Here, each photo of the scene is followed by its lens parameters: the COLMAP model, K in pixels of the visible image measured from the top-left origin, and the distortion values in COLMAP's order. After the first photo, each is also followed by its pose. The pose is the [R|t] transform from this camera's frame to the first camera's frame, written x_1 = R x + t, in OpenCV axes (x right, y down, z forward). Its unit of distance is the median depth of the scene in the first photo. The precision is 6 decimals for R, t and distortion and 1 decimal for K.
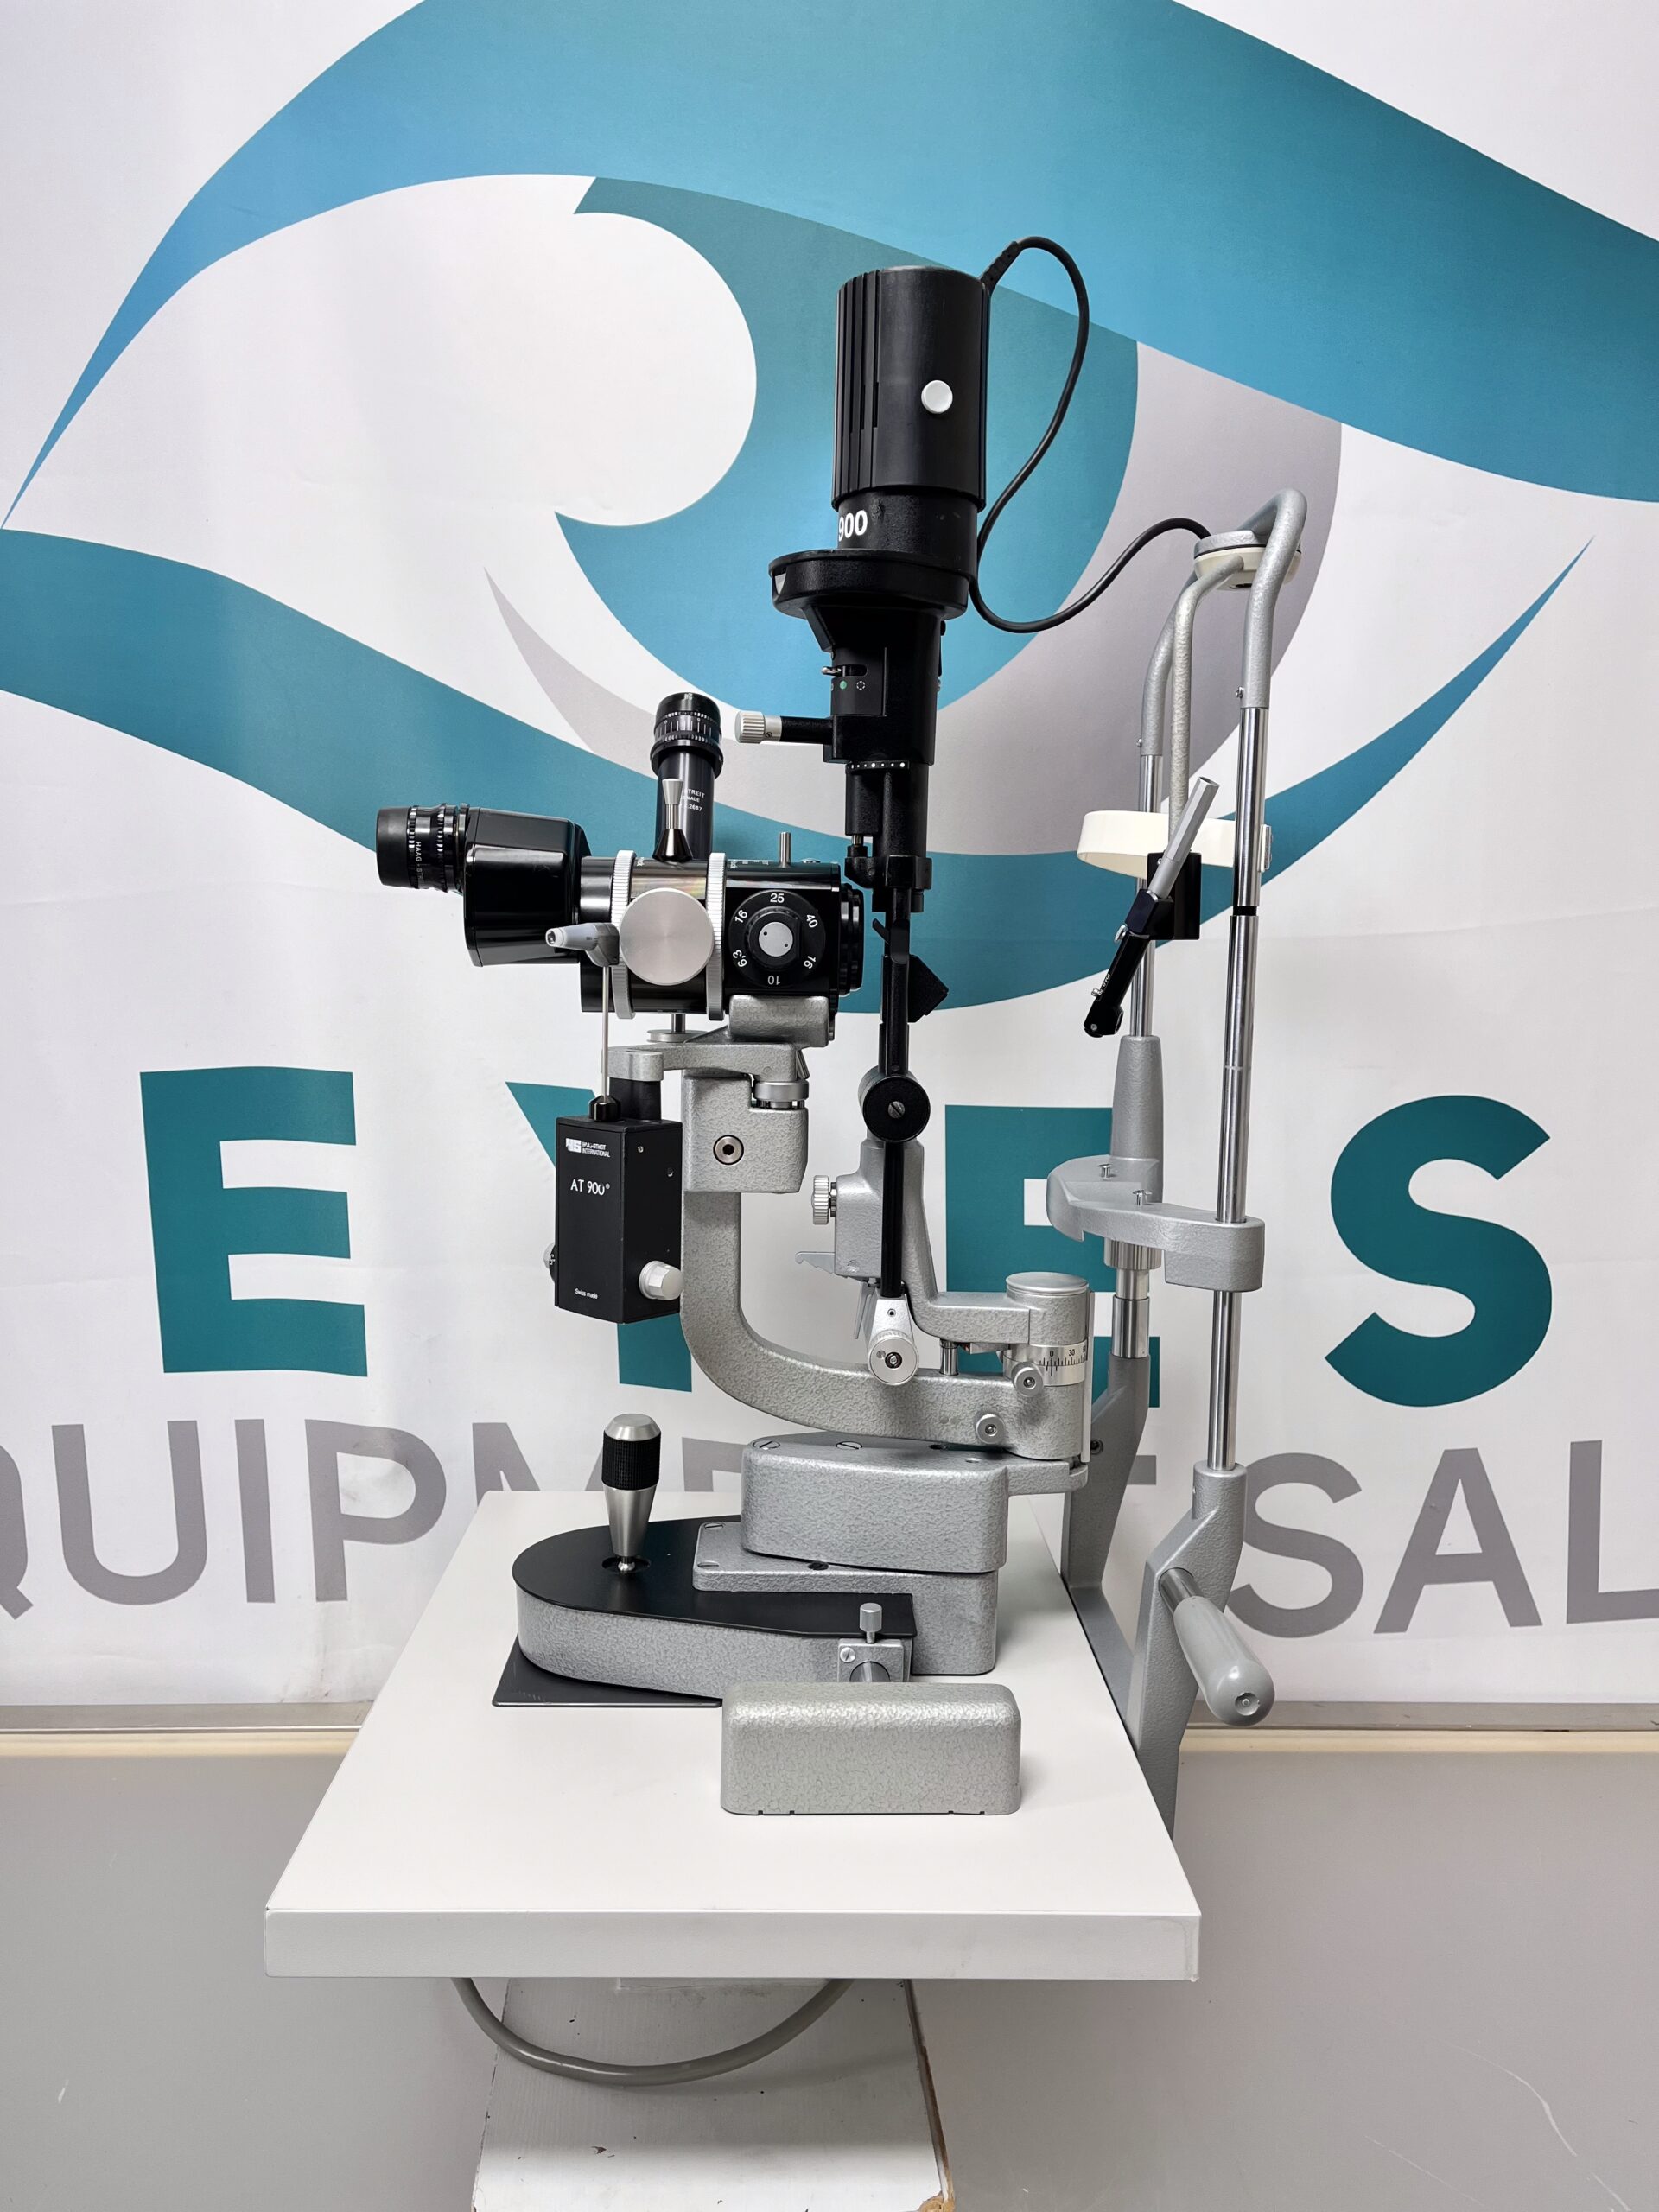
lens RADIAL K [[1642.5, 0, 826.0], [0, 1642.5, 1104.0], [0, 0, 1]] dist [0.018622, -0.000976]
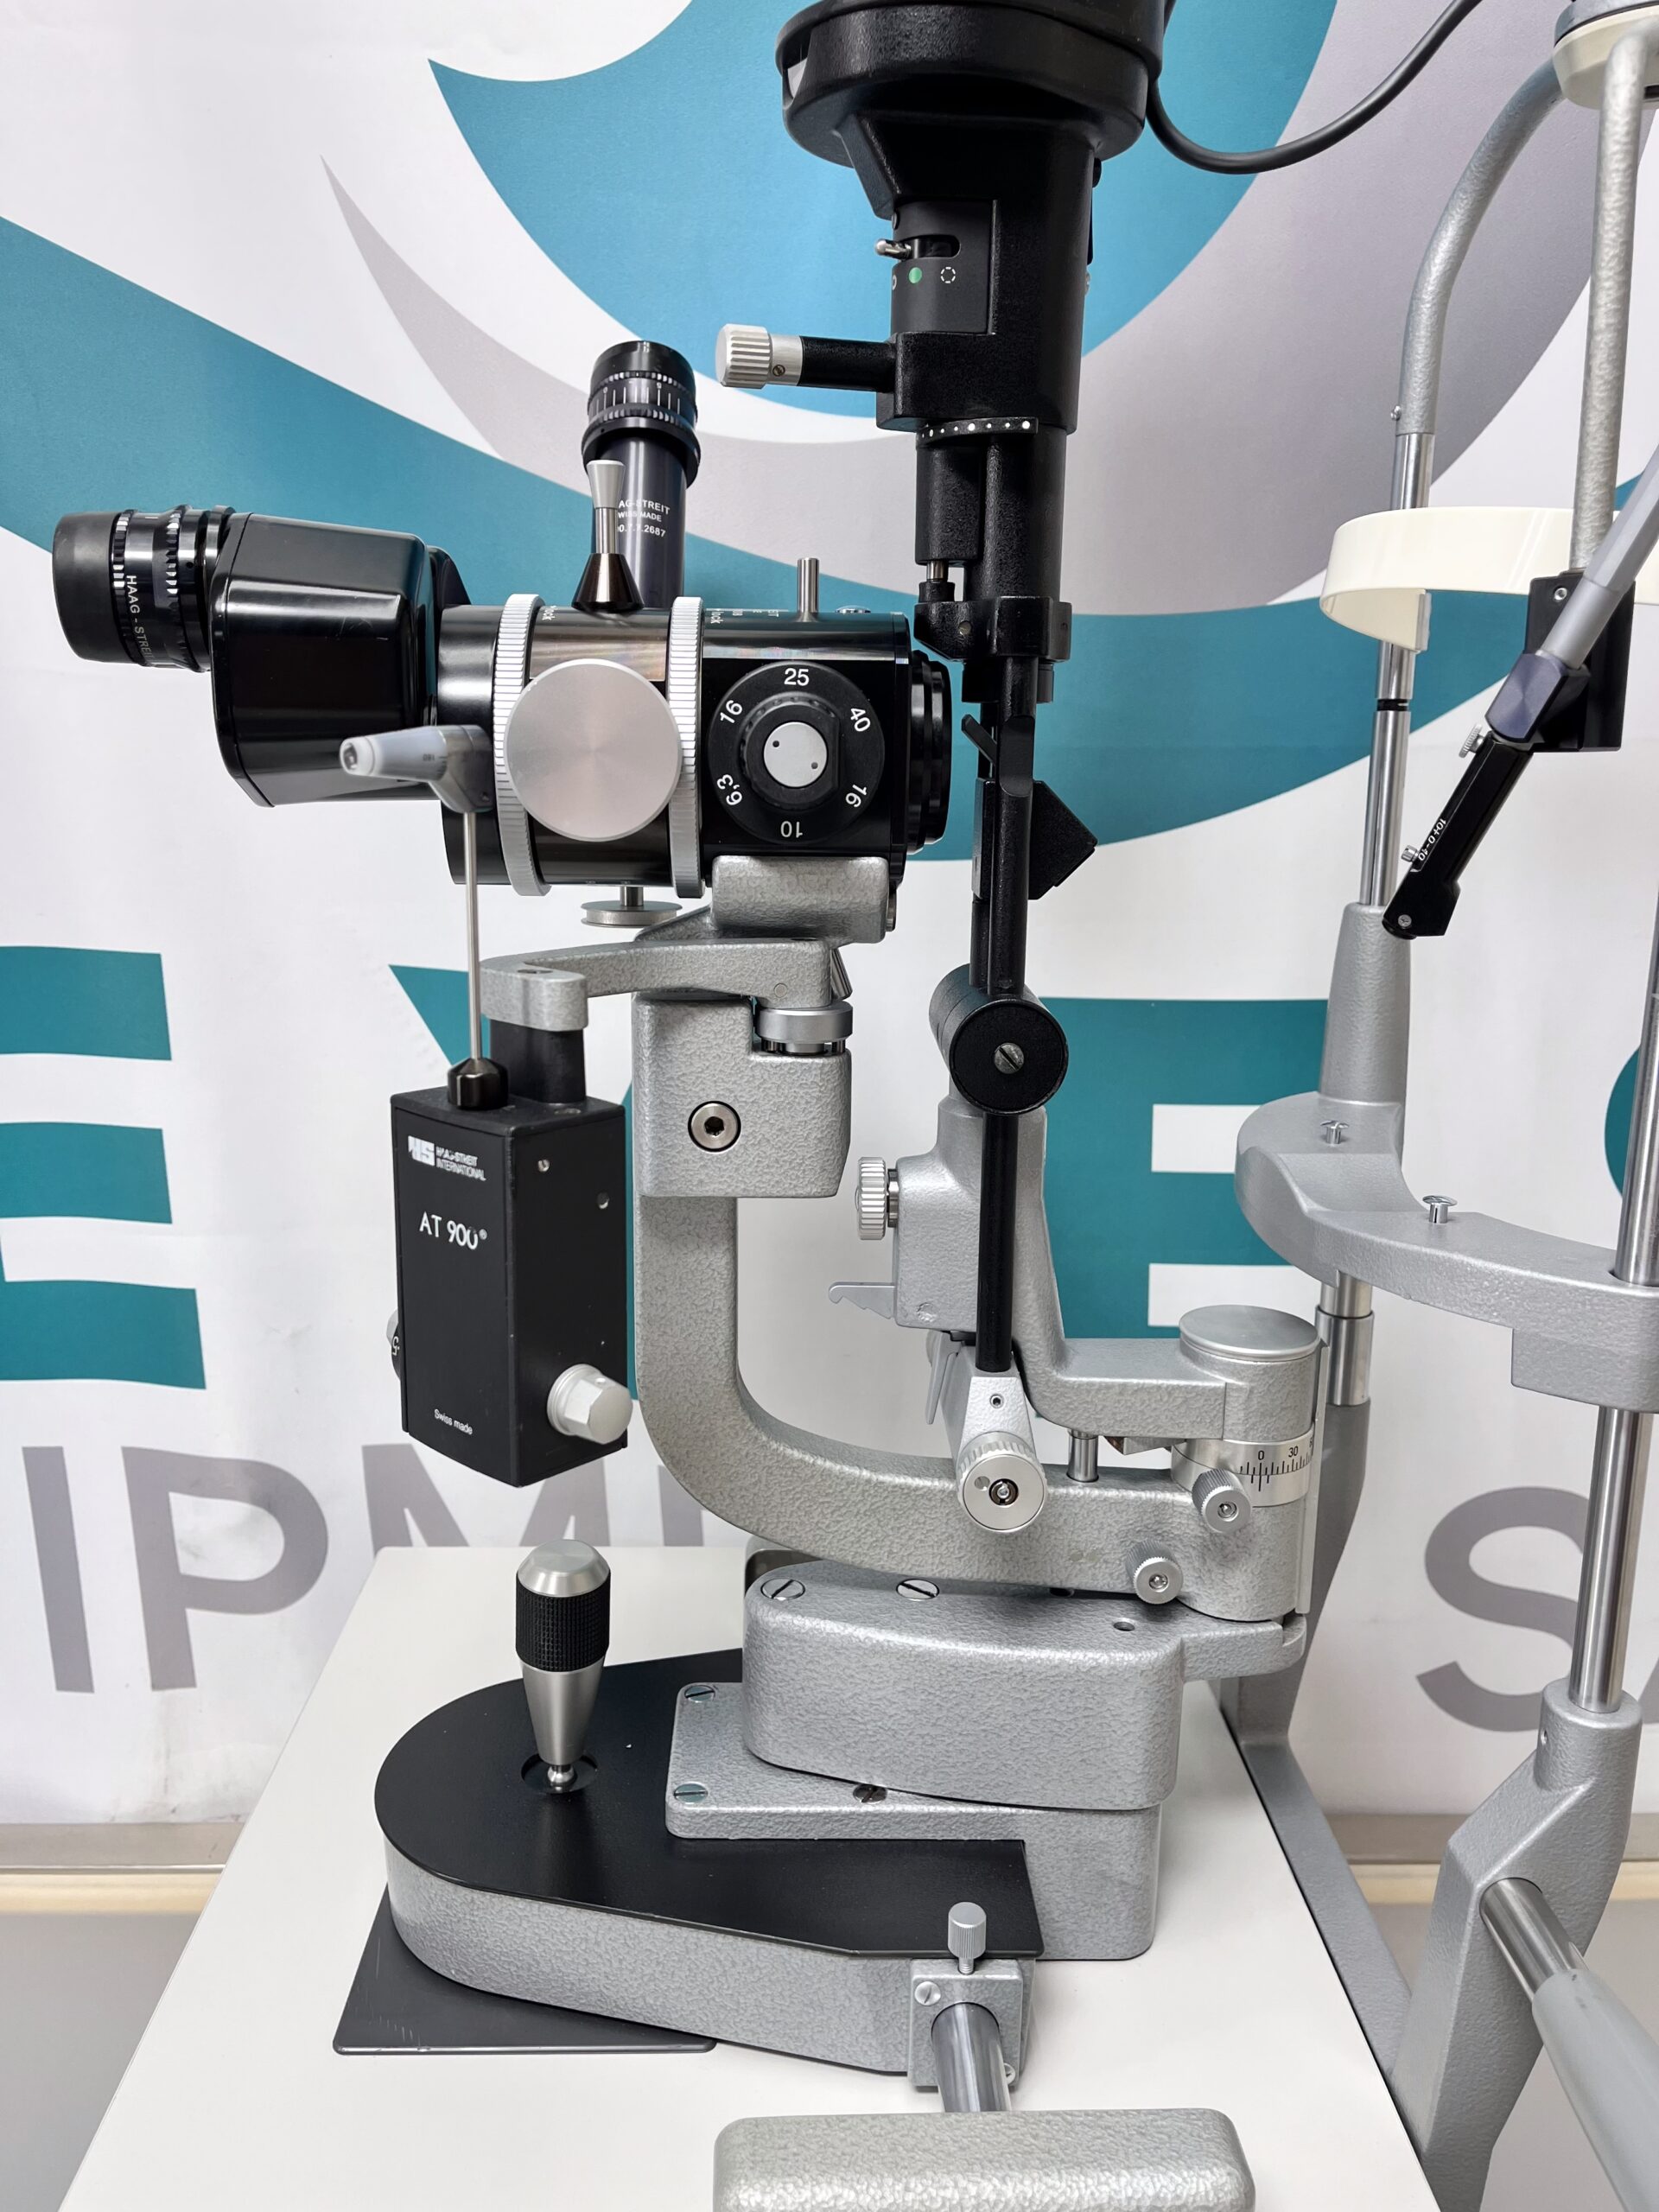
lens RADIAL K [[1727.9, 0, 817.6], [0, 1727.9, 1097.1], [0, 0, 1]] dist [0.011442, 0.000627]
pose [[0.999962, -0.005898, -0.006490, -0.019018], [0.006534, 0.994687, 0.102737, -0.043729], [0.005849, -0.102776, 0.994687, 0.396356]]
